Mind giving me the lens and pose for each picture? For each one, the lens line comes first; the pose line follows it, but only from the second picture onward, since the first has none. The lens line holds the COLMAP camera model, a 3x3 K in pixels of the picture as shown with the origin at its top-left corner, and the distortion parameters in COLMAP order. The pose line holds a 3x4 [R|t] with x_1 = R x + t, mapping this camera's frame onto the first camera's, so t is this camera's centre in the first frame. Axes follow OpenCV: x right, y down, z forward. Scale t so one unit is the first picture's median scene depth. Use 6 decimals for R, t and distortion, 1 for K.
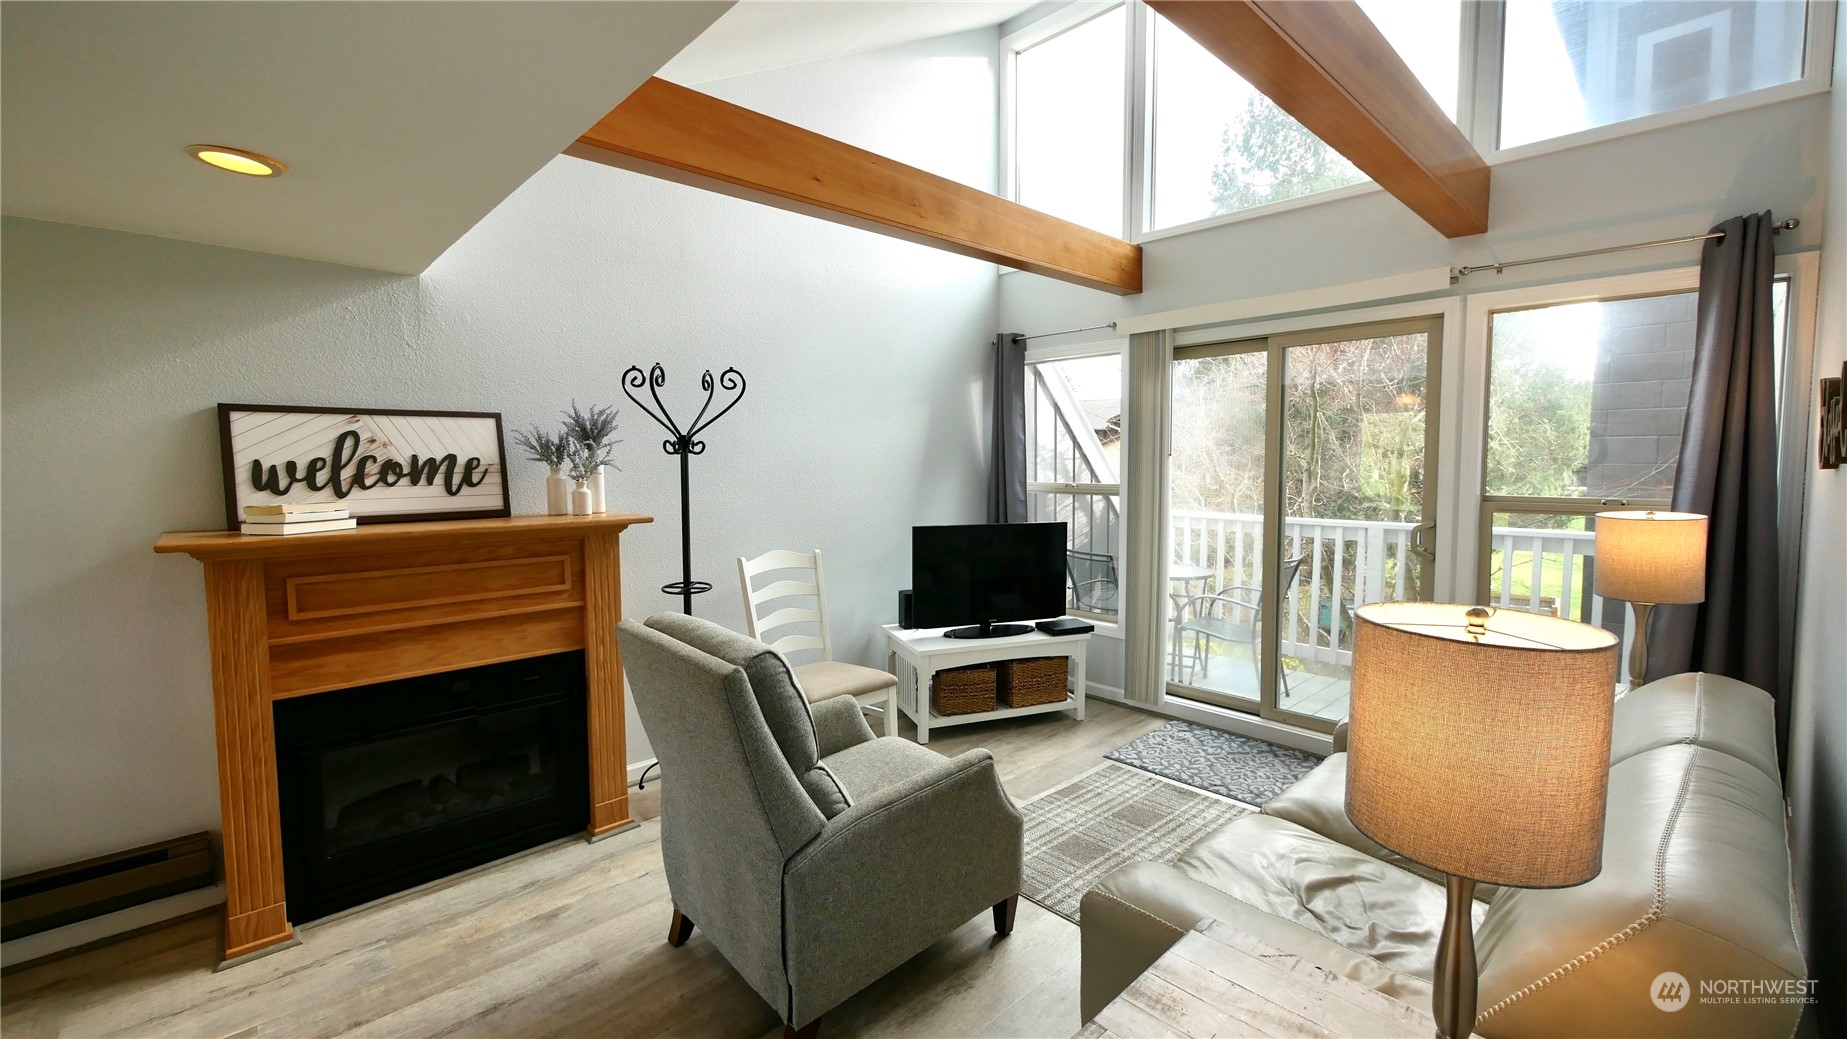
lens RADIAL K [[760.4, 0, 933.4], [0, 760.4, 514.6], [0, 0, 1]] dist [-0.003968, -0.000217]
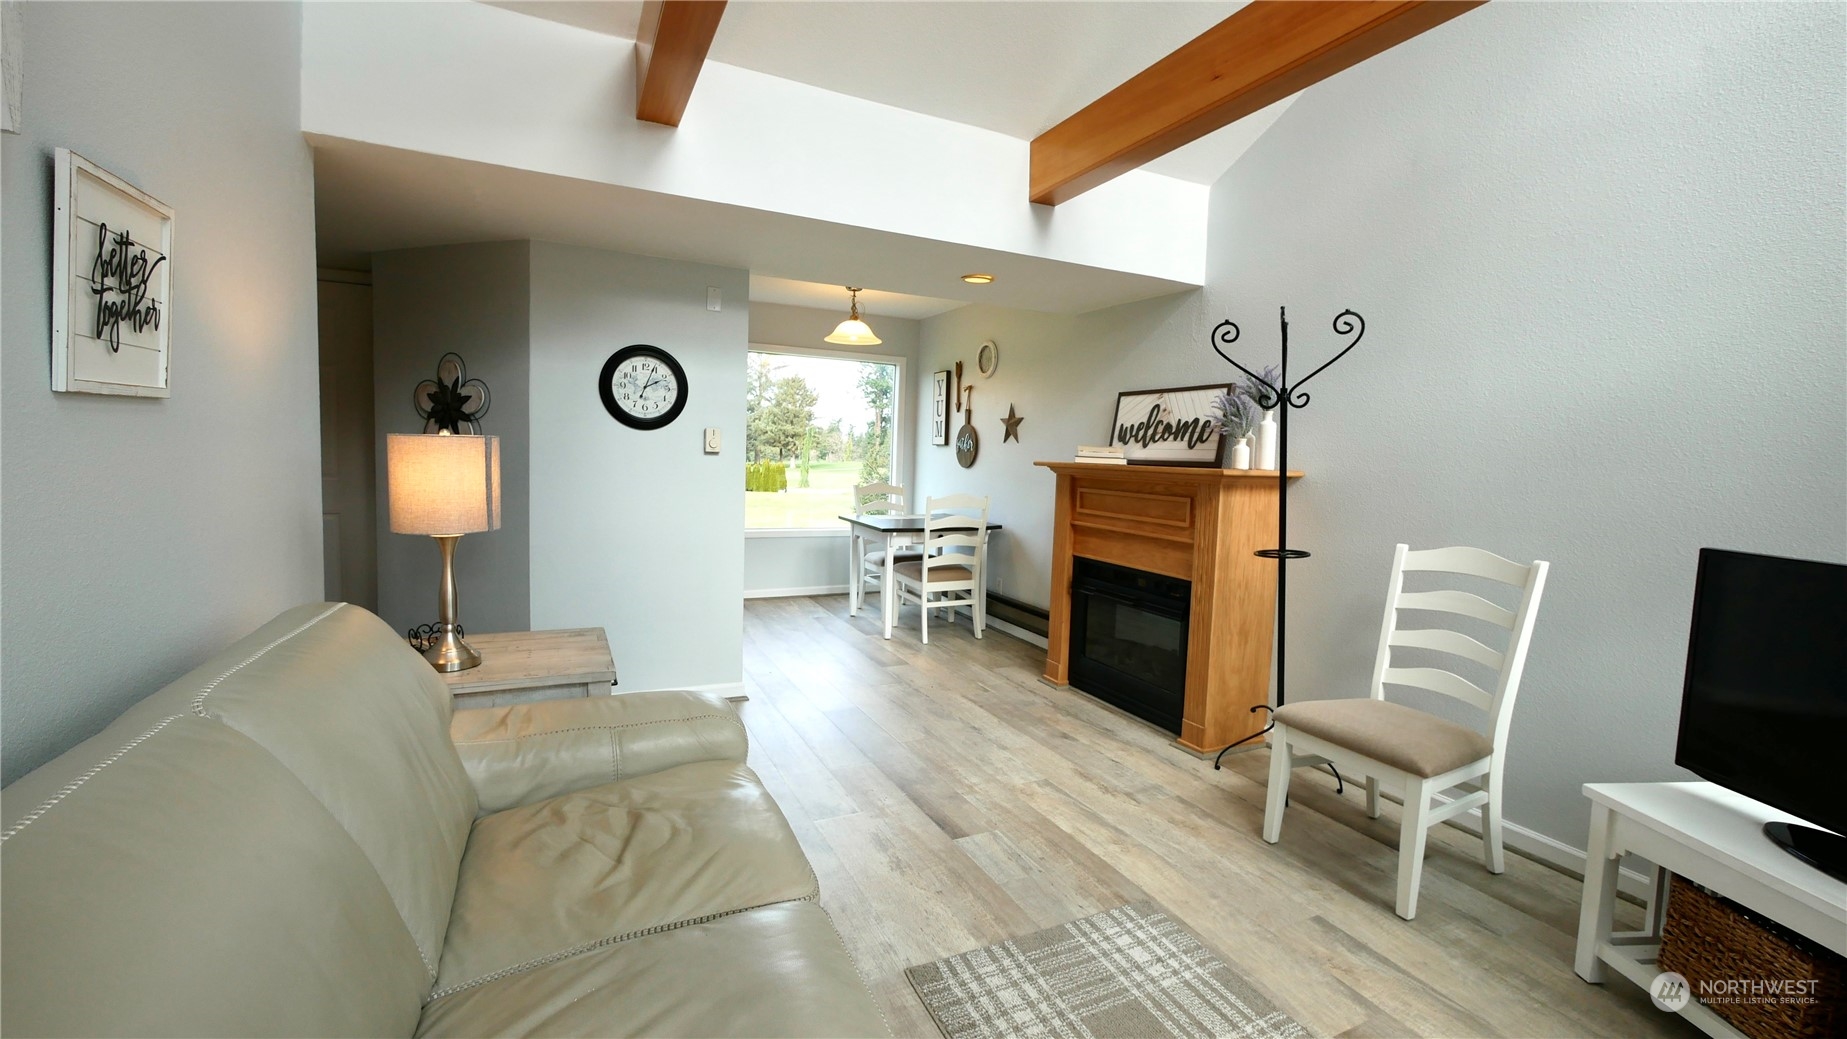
lens RADIAL K [[760.4, 0, 925.9], [0, 760.4, 514.6], [0, 0, 1]] dist [-0.003968, -0.000217]
pose [[-0.307461, 0.070755, -0.948926, 0.794752], [-0.102653, 0.988946, 0.107000, -0.006619], [0.946007, 0.130309, -0.296799, 0.993619]]
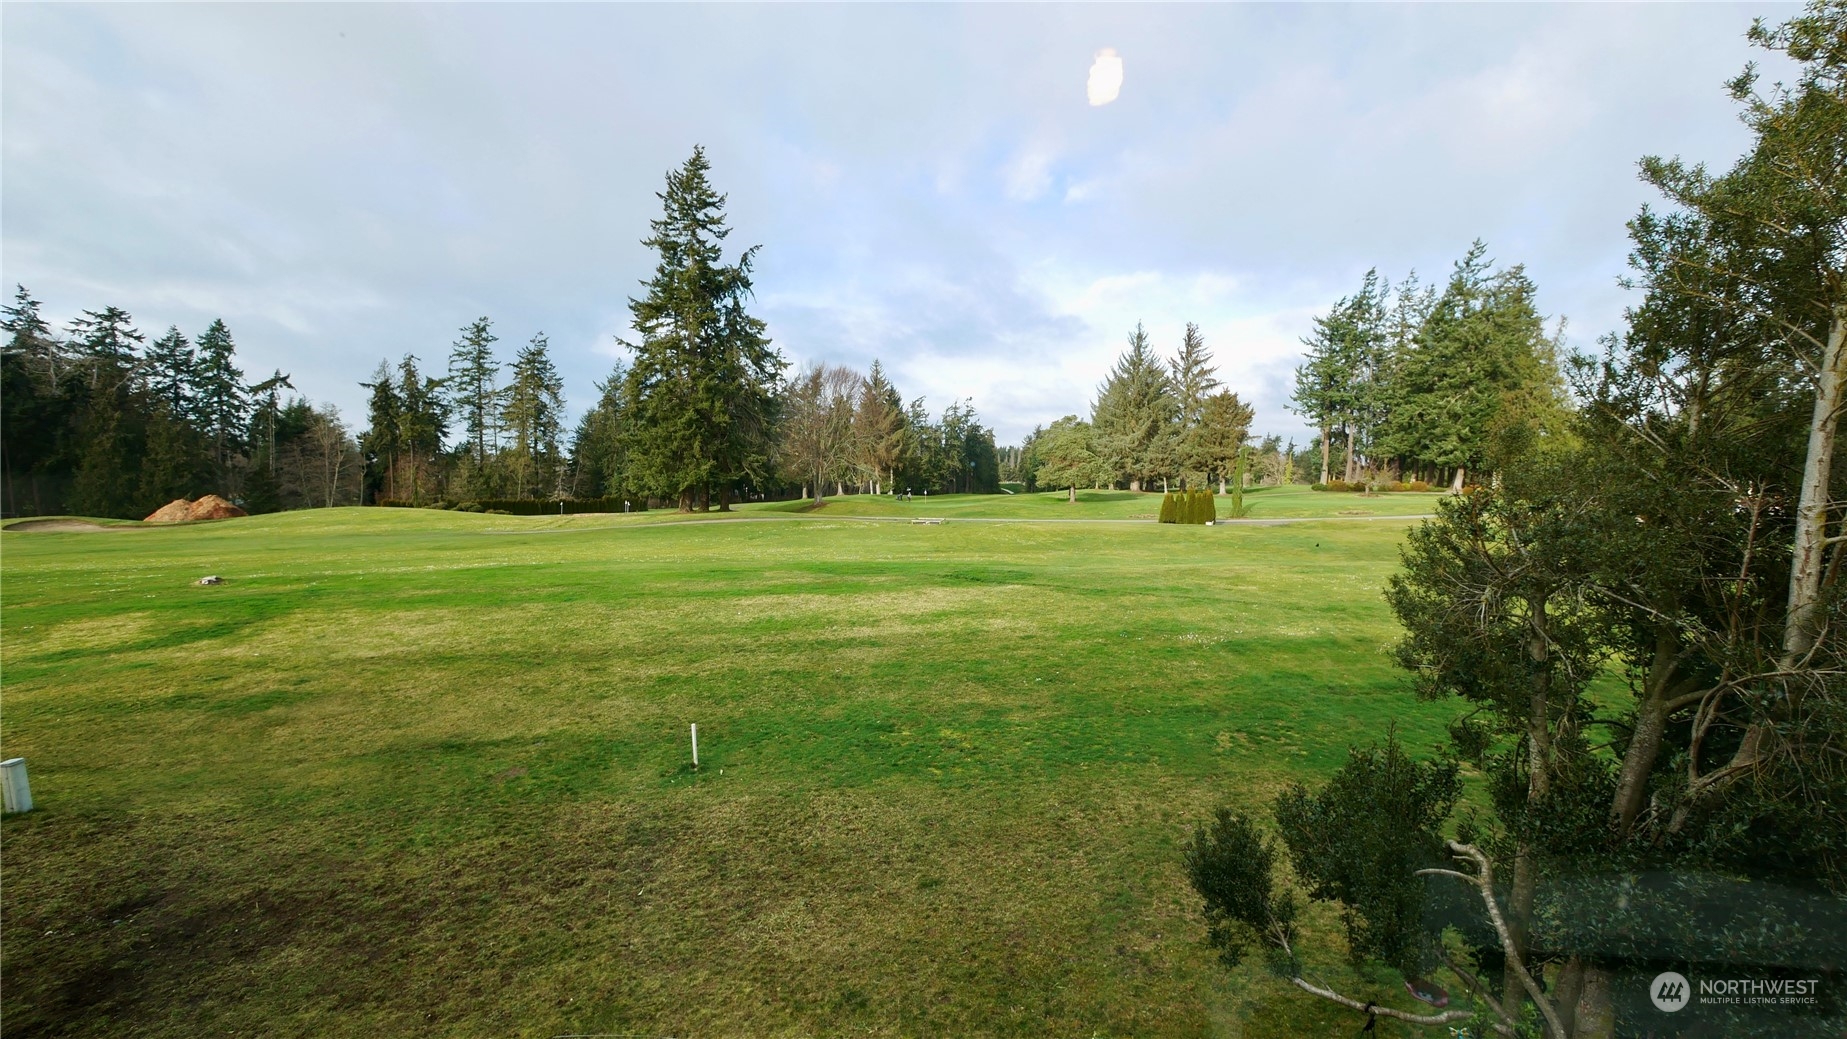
lens RADIAL K [[760.4, 0, 932.4], [0, 760.4, 503.1], [0, 0, 1]] dist [-0.003968, -0.000217]
pose [[-0.750999, 0.033348, -0.659461, -1.233604], [-0.042081, 0.994276, 0.098202, 0.034902], [0.658961, 0.101500, -0.745297, -0.095534]]
